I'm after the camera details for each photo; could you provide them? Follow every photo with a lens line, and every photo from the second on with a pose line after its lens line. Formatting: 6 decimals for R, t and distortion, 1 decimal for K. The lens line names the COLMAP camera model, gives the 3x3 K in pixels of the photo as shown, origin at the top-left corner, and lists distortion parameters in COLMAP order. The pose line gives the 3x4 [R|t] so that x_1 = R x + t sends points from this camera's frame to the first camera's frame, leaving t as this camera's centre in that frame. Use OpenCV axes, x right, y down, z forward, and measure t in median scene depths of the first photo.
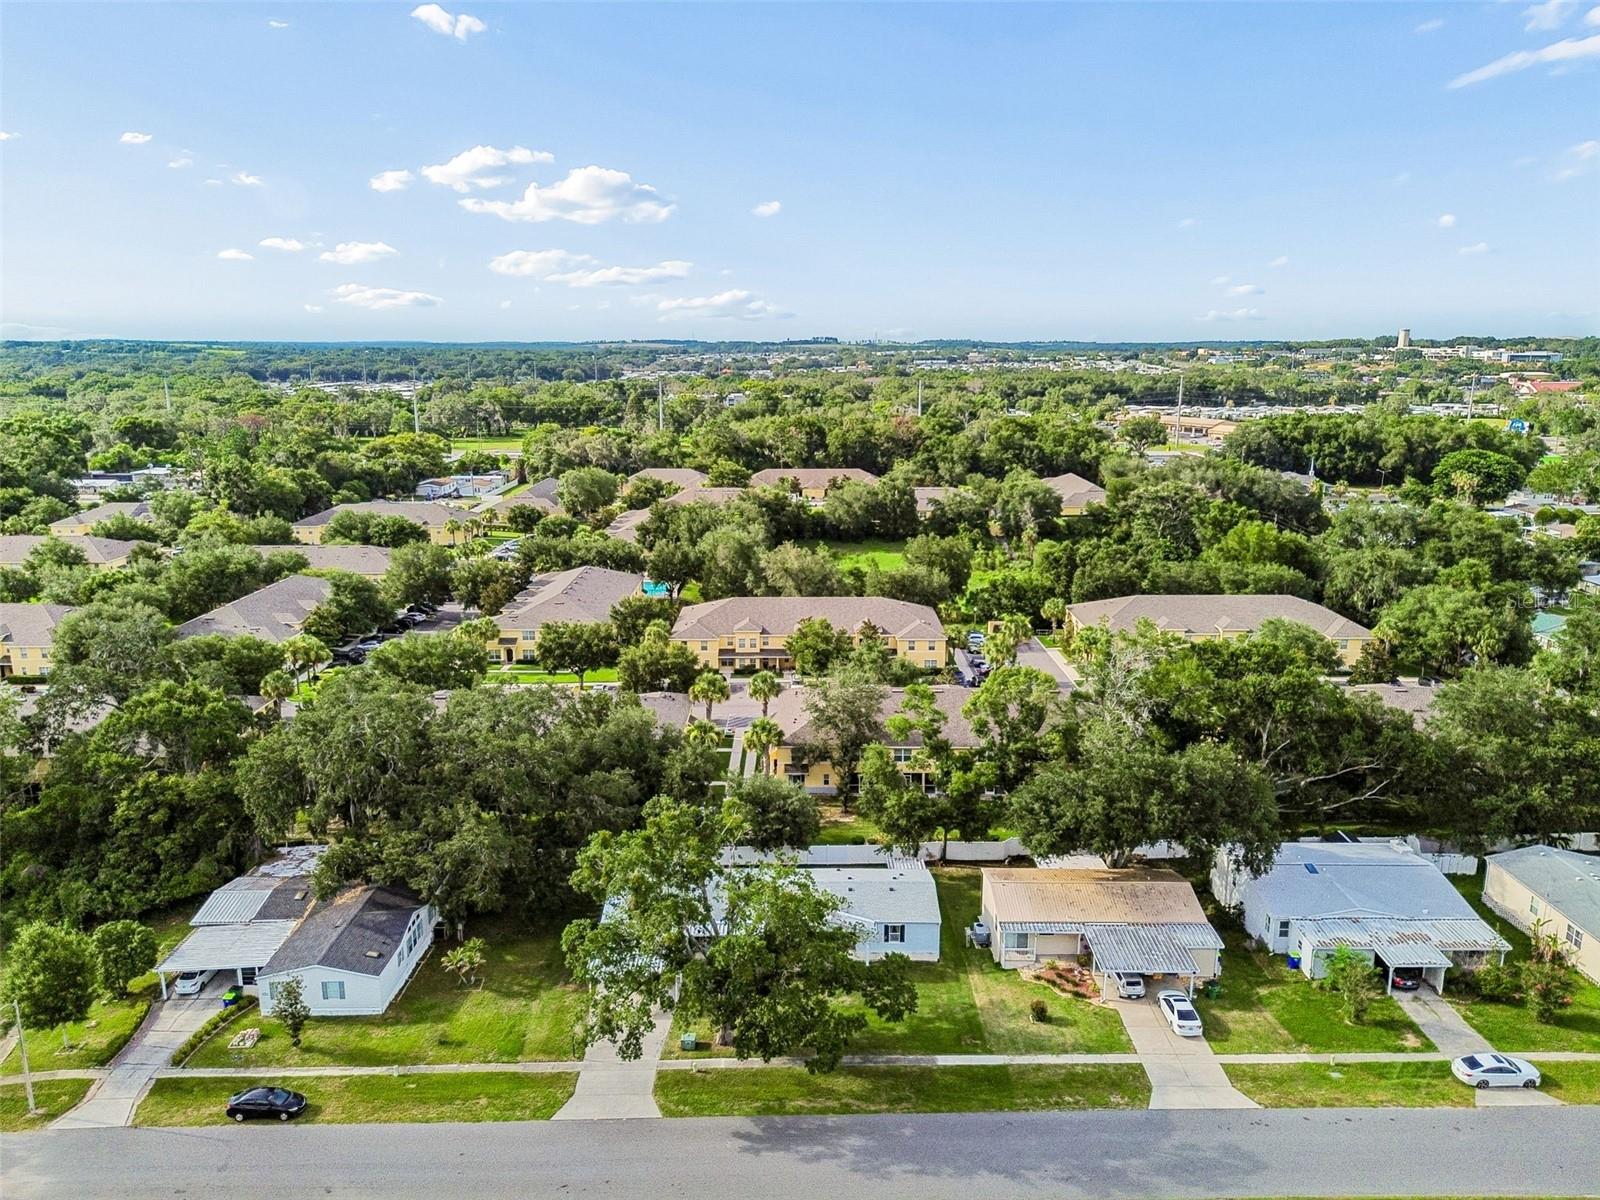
lens RADIAL K [[1133.1, 0, 799.6], [0, 1133.1, 597.1], [0, 0, 1]] dist [0.066255, -0.052947]
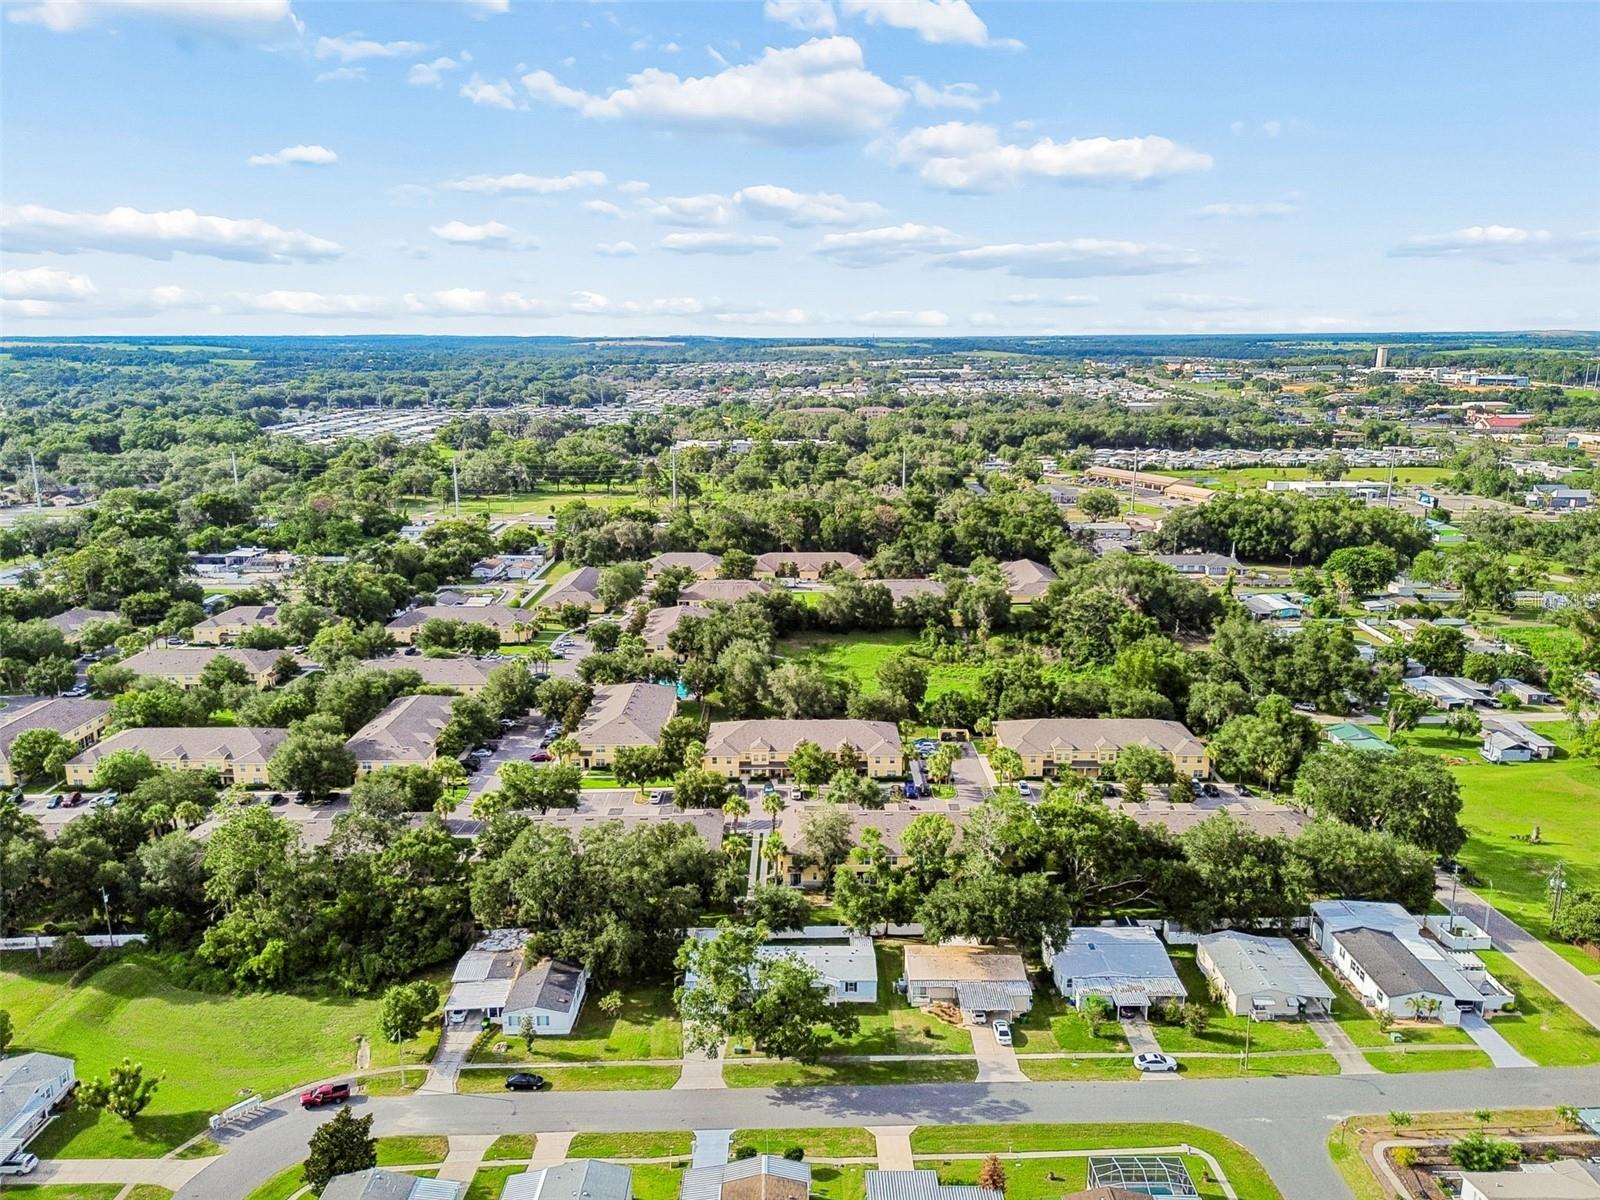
lens RADIAL K [[1133.1, 0, 799.6], [0, 1133.1, 597.1], [0, 0, 1]] dist [0.066255, -0.052947]
pose [[0.999994, -0.003243, 0.001470, 0.001000], [0.003239, 0.999991, 0.002848, -0.135639], [-0.001480, -0.002844, 0.999995, -0.331388]]
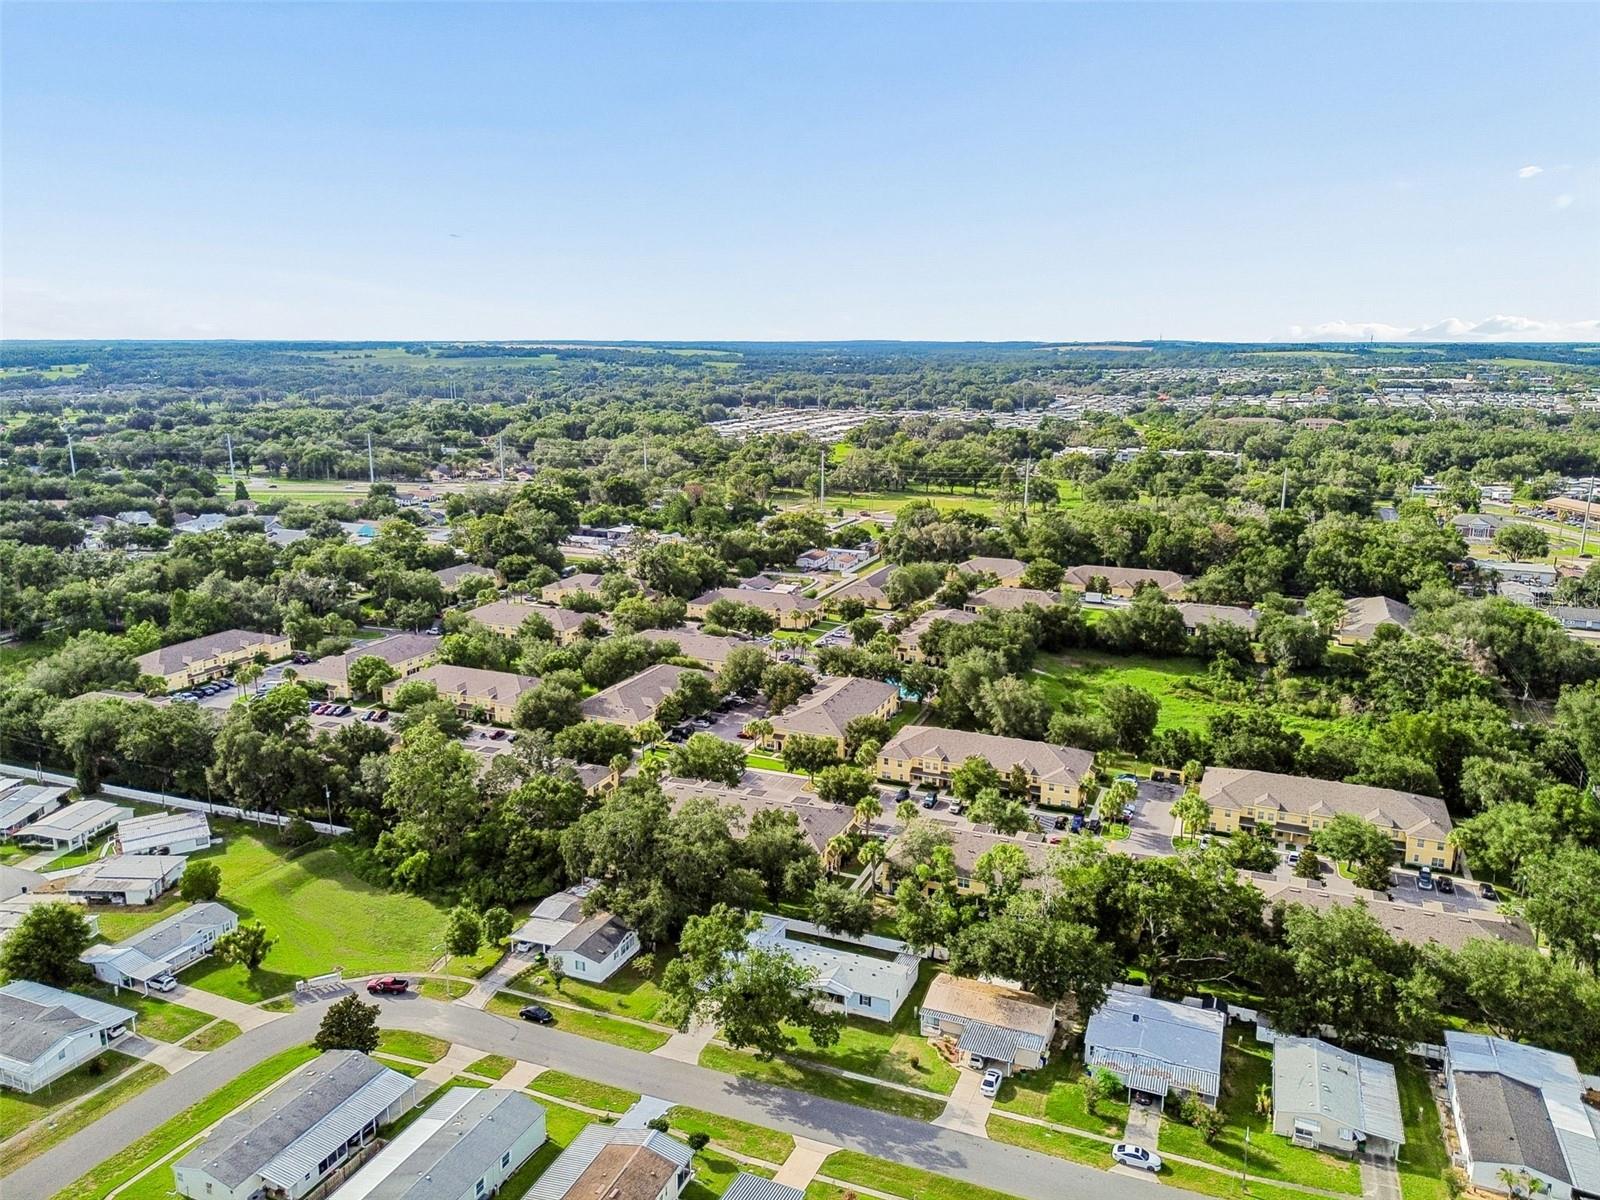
lens RADIAL K [[1128.5, 0, 799.6], [0, 1128.5, 601.0], [0, 0, 1]] dist [0.065101, -0.050486]
pose [[0.924494, 0.089480, -0.370545, 0.247900], [-0.088703, 0.995874, 0.019174, -0.143311], [0.370731, 0.015143, 0.928617, -0.279082]]
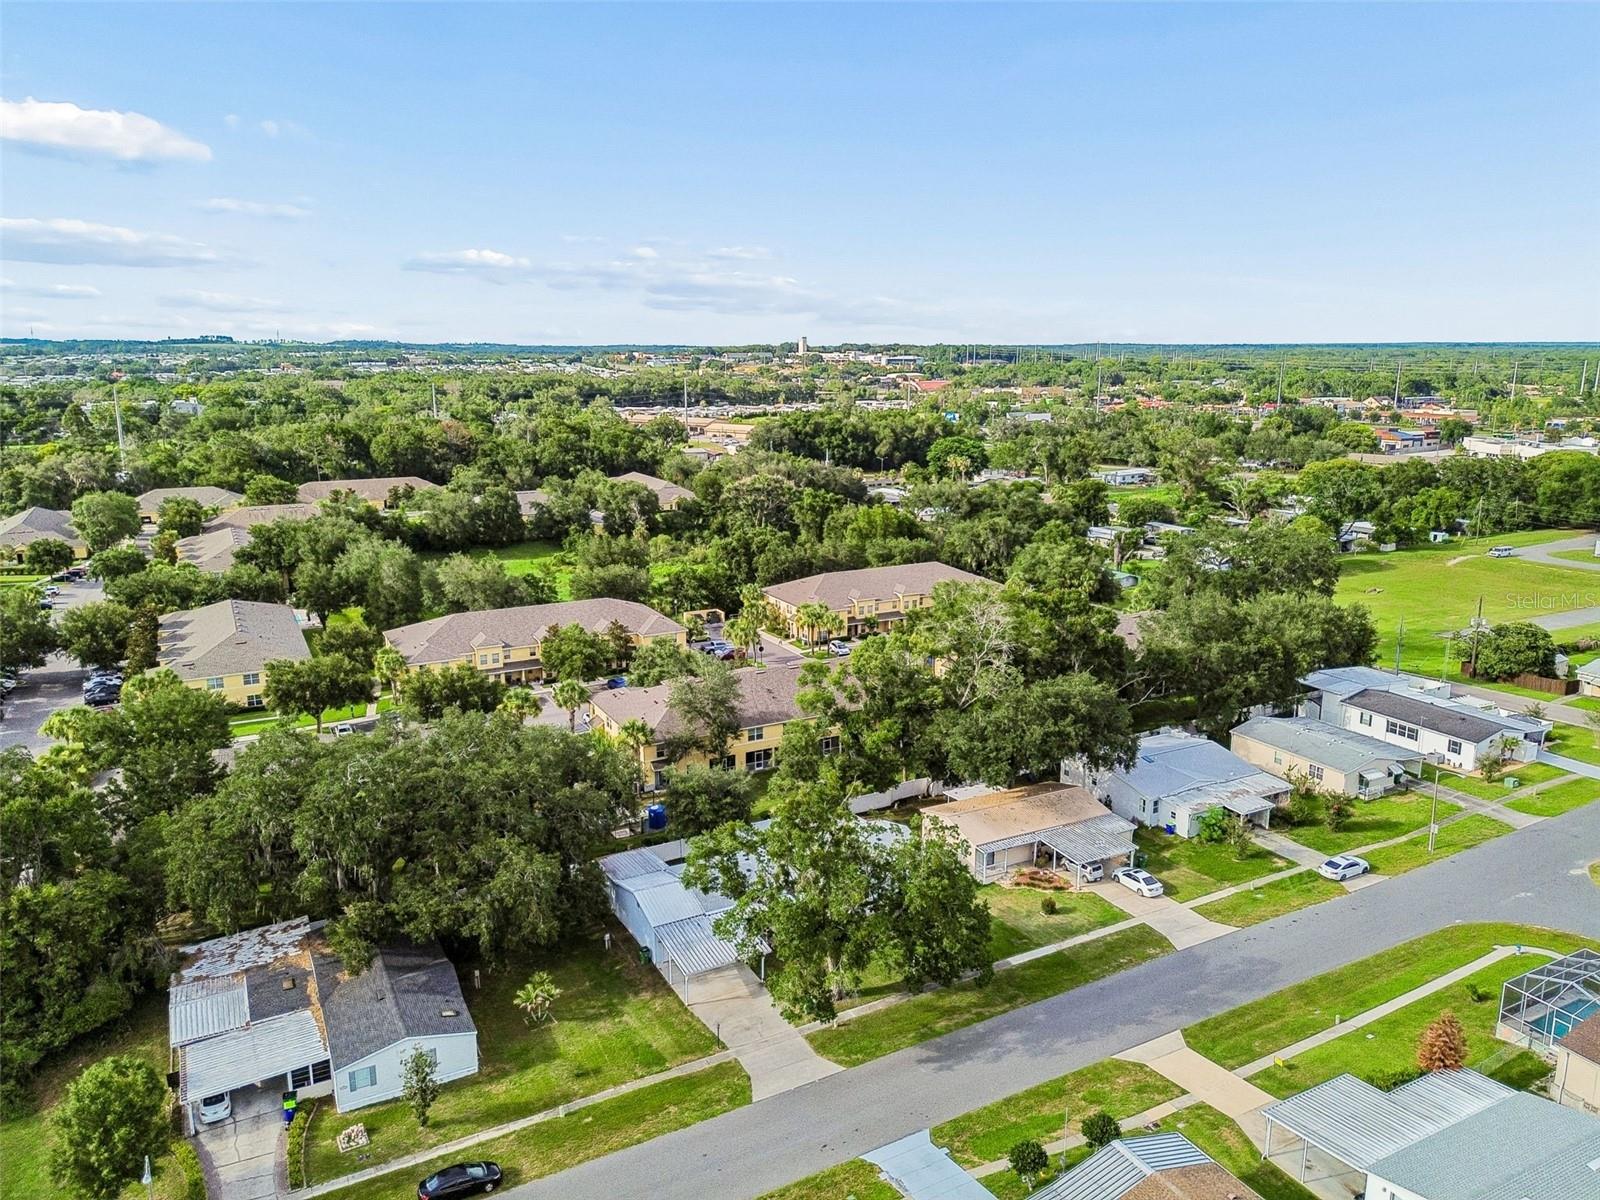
lens RADIAL K [[1128.5, 0, 799.6], [0, 1128.5, 601.0], [0, 0, 1]] dist [0.065101, -0.050486]
pose [[0.883799, -0.102040, 0.456603, -0.209057], [0.101078, 0.994523, 0.026605, -0.005947], [-0.456817, 0.022639, 0.889272, 0.019745]]
